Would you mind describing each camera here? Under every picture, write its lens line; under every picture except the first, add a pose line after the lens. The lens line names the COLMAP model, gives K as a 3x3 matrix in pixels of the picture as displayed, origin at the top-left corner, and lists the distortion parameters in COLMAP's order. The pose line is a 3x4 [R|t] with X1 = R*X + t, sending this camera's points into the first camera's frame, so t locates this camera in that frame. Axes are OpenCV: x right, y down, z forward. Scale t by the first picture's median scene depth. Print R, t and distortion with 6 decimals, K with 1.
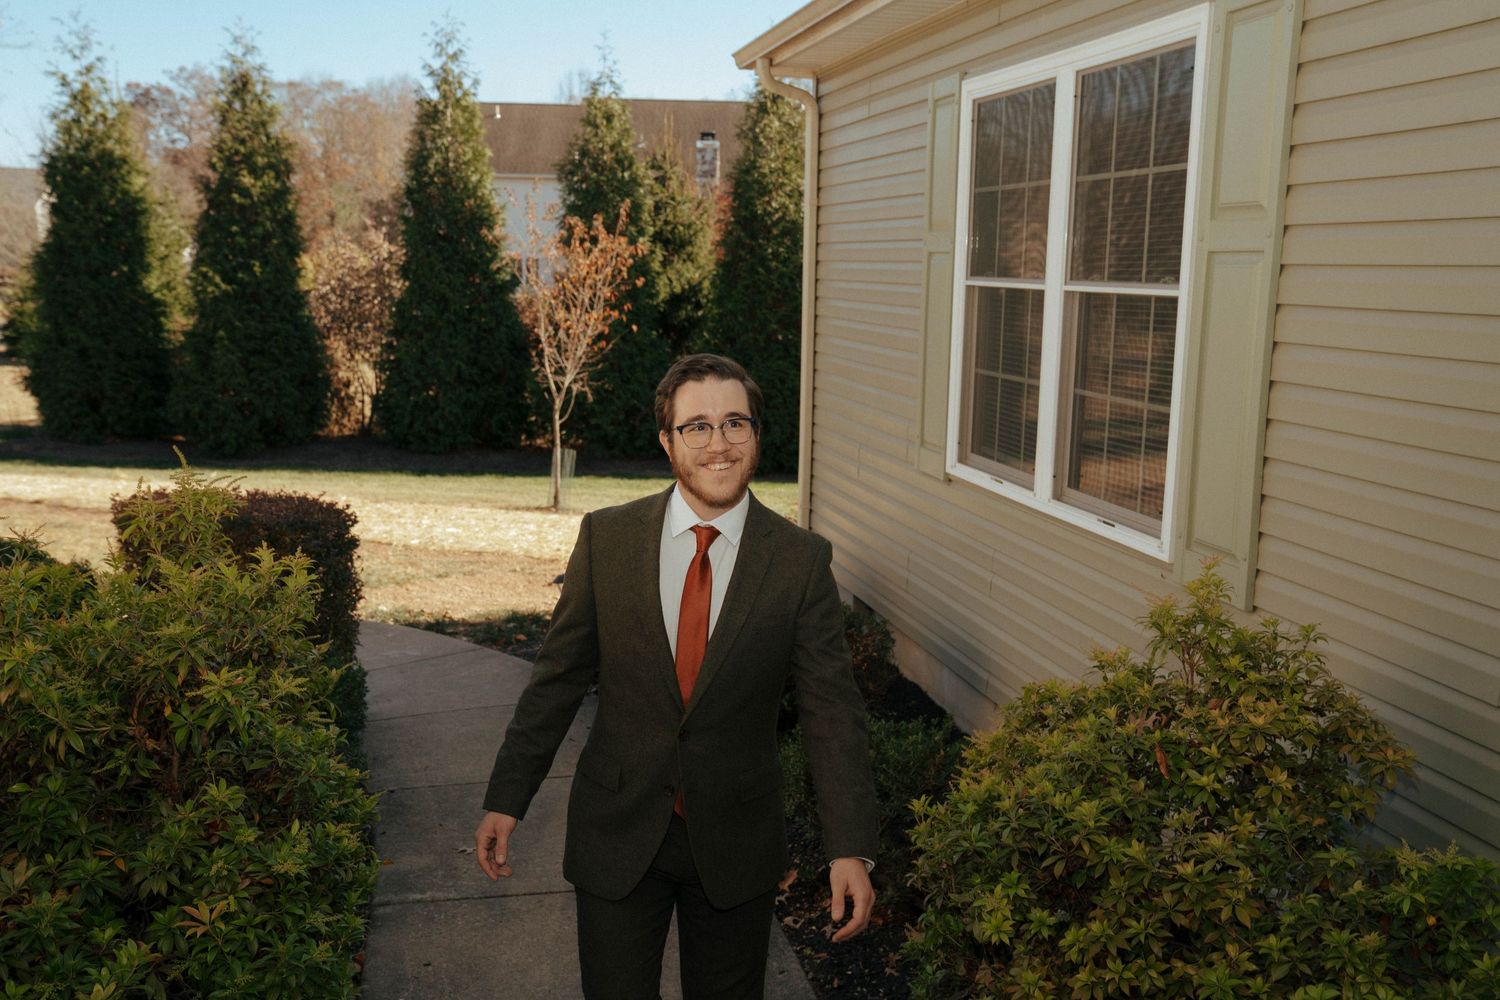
lens RADIAL K [[1417.6, 0, 750.0], [0, 1417.6, 500.0], [0, 0, 1]] dist [-0.011302, 0.156261]
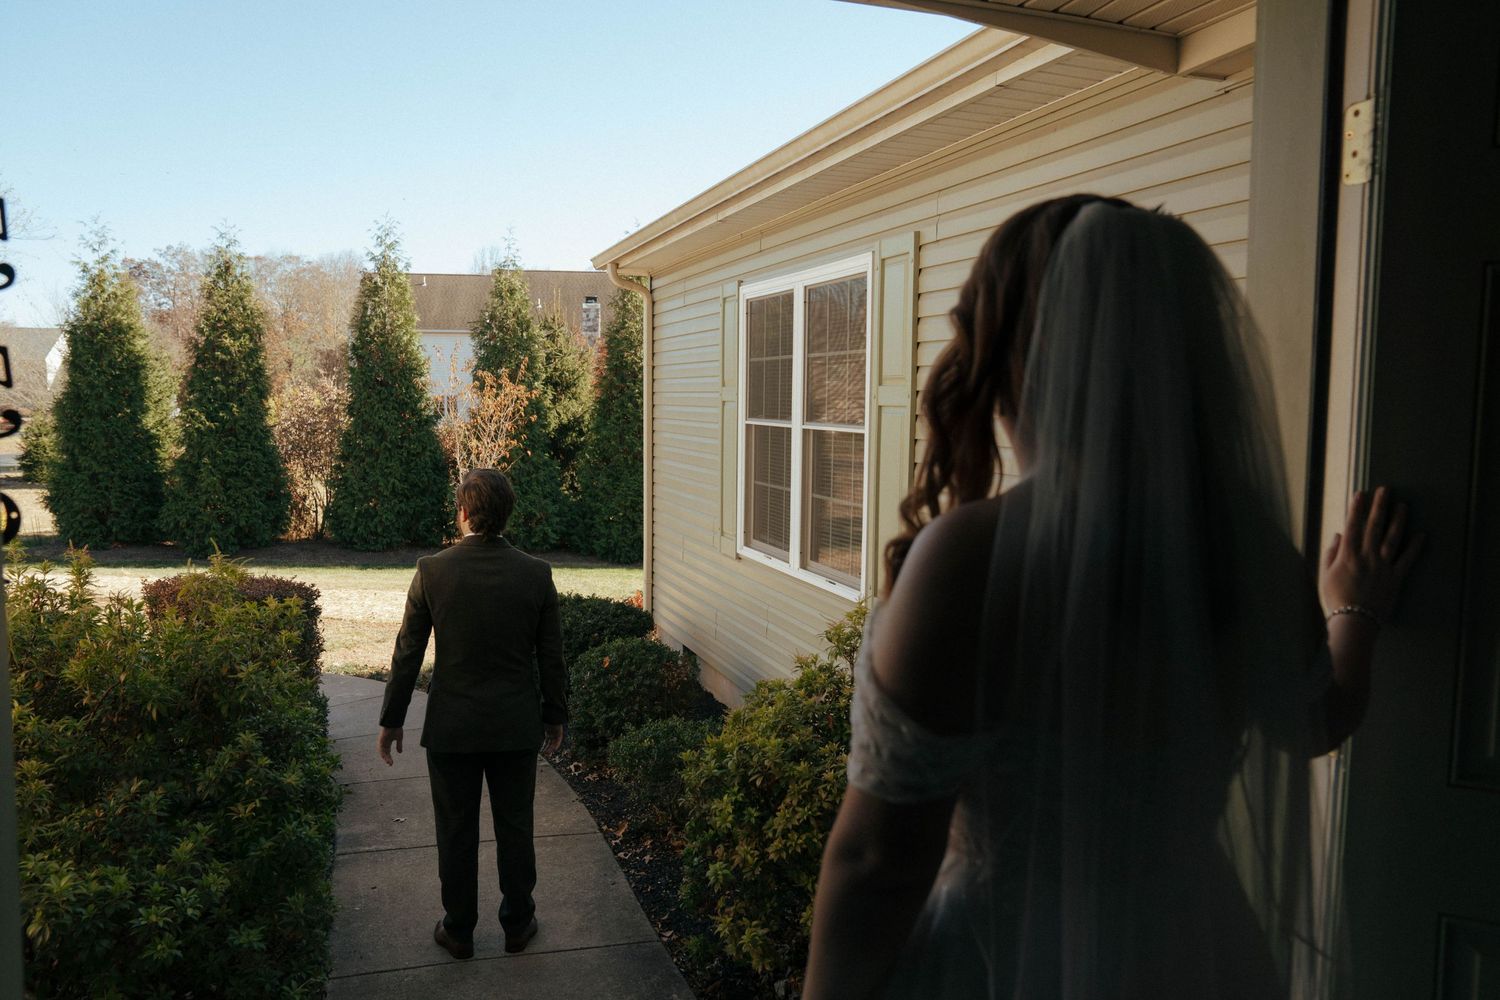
lens RADIAL K [[1231.3, 0, 750.0], [0, 1231.3, 500.0], [0, 0, 1]] dist [-0.111848, 0.216169]
pose [[0.996492, -0.015531, 0.082238, 0.024003], [0.021683, 0.996989, -0.074453, 0.009699], [-0.080834, 0.075975, 0.993828, -0.116676]]
